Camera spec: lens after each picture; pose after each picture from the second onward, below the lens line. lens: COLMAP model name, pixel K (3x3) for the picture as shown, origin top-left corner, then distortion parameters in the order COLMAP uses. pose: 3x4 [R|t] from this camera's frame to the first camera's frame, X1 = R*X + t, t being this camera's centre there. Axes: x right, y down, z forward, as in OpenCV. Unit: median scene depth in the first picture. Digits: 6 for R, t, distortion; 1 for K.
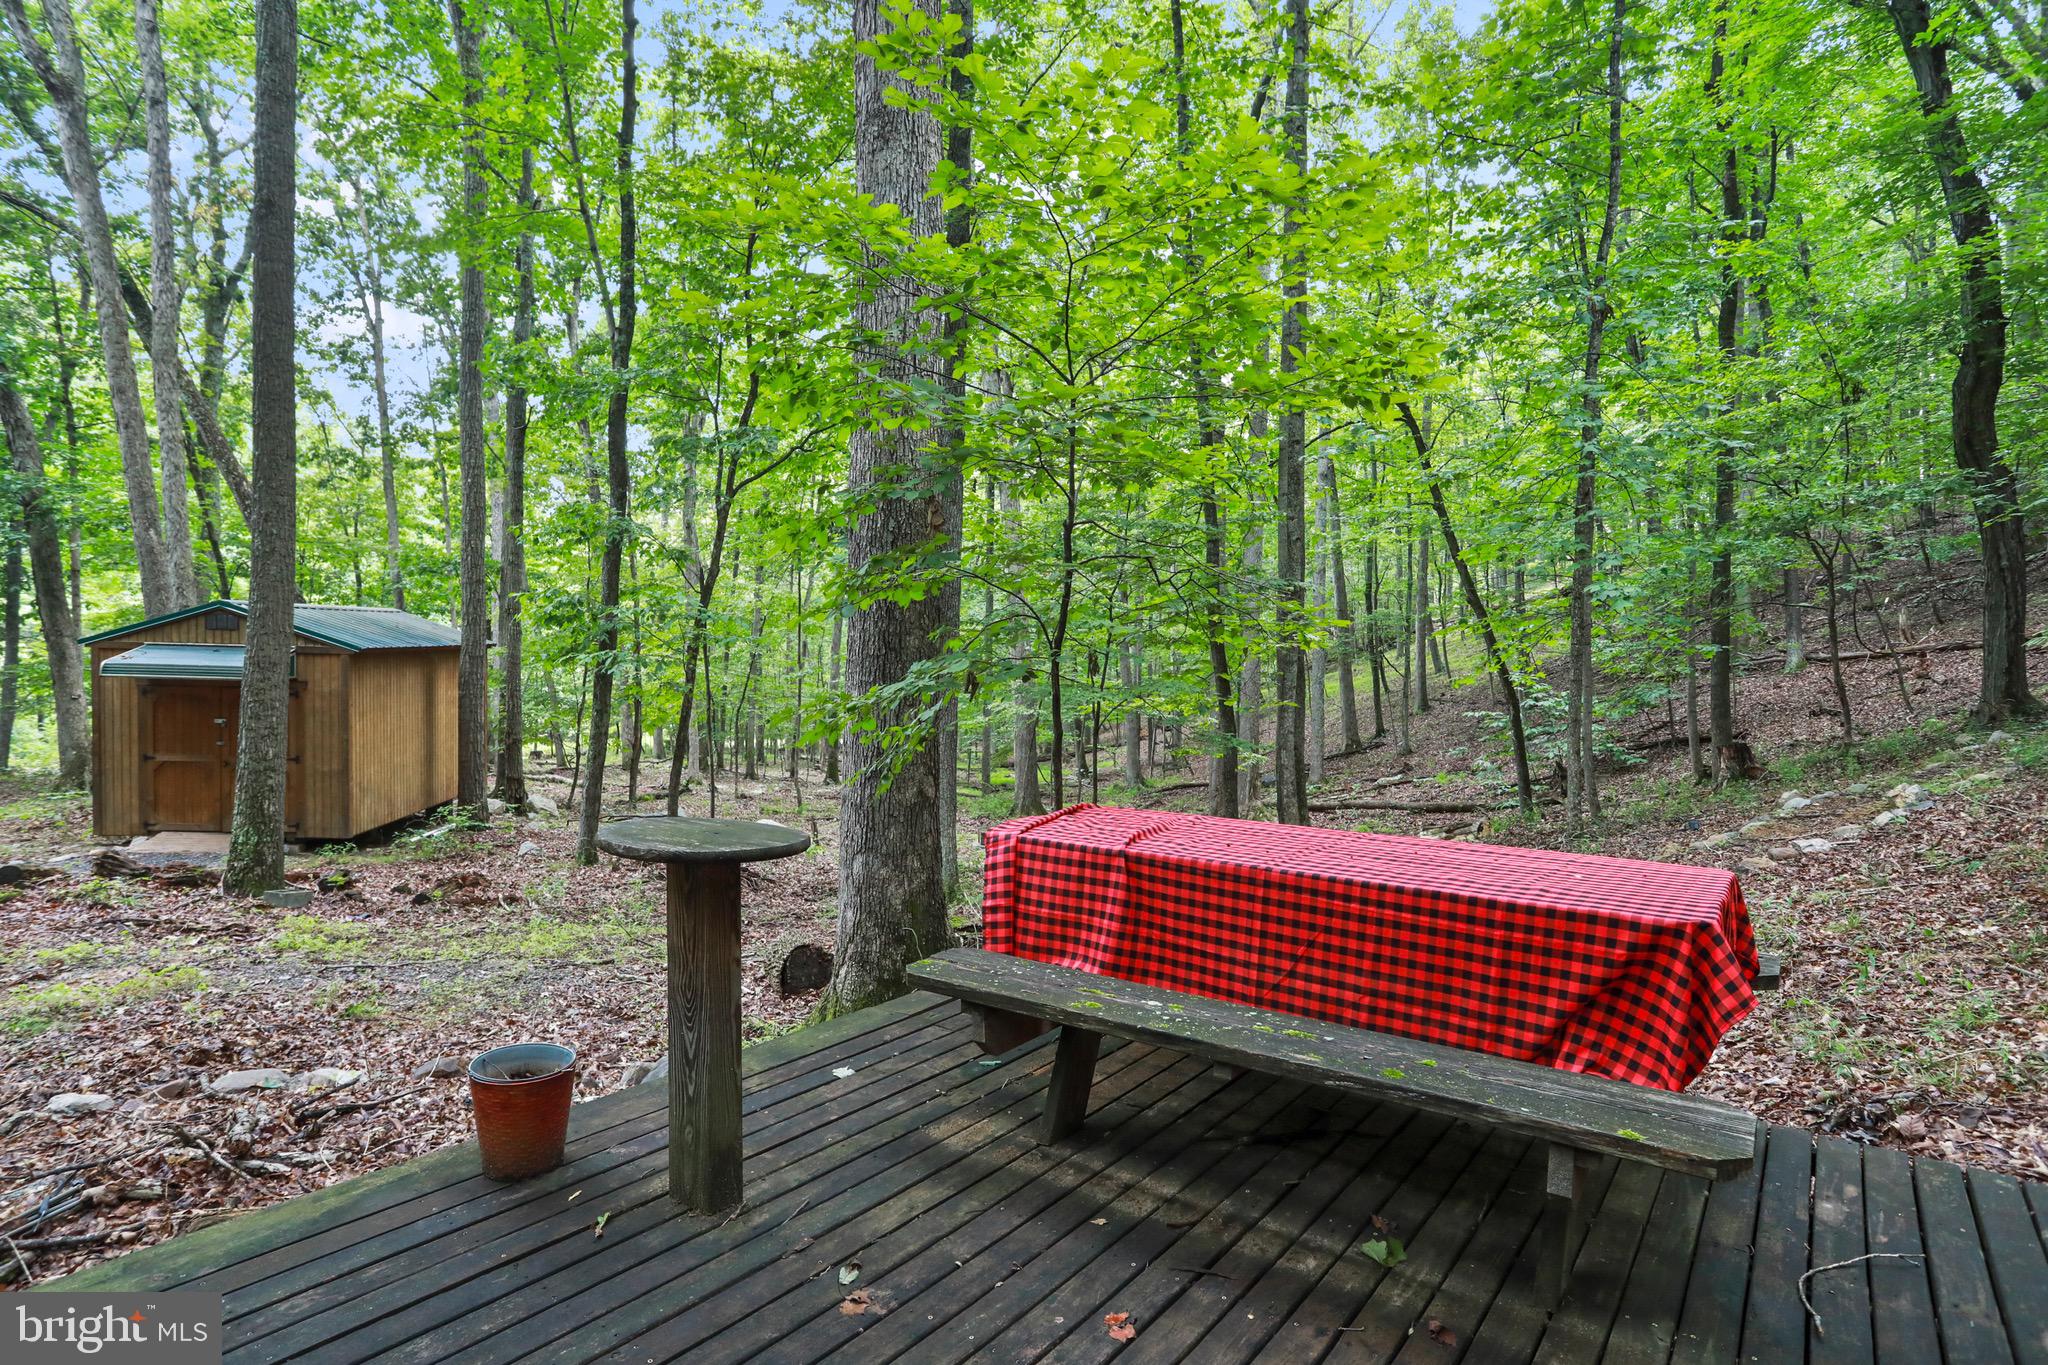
lens RADIAL K [[1108.5, 0, 1011.4], [0, 1108.5, 682.2], [0, 0, 1]] dist [-0.059583, 0.033172]
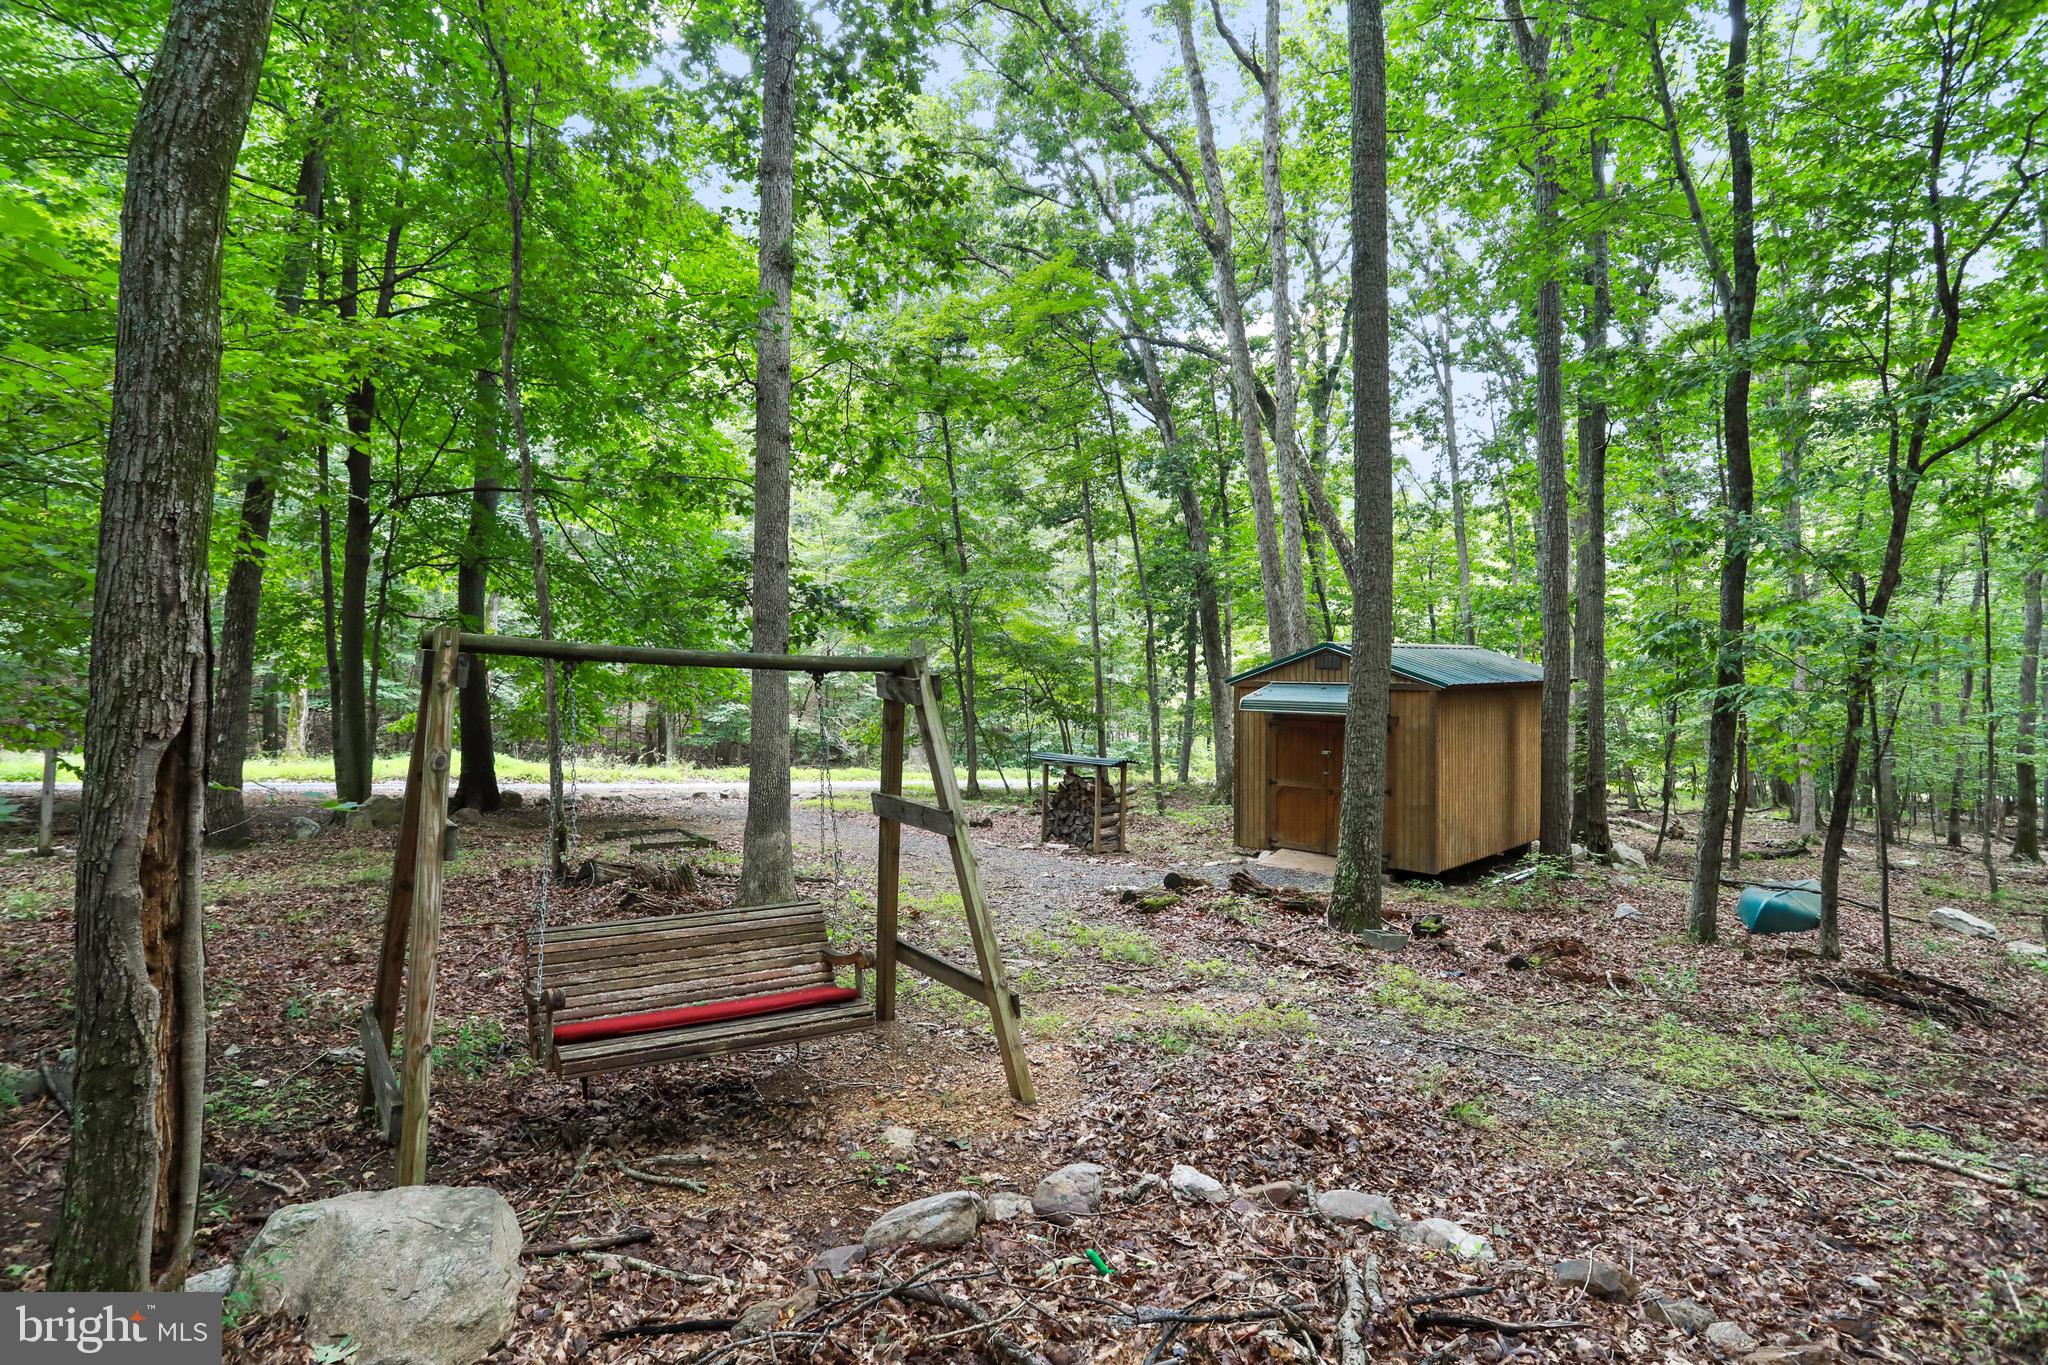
lens RADIAL K [[1108.5, 0, 1011.4], [0, 1108.5, 682.2], [0, 0, 1]] dist [-0.059583, 0.033172]
pose [[0.615930, -0.013059, -0.787693, -0.074412], [-0.012763, 0.999566, -0.026552, -0.002361], [0.787698, 0.026407, 0.615496, 0.097297]]
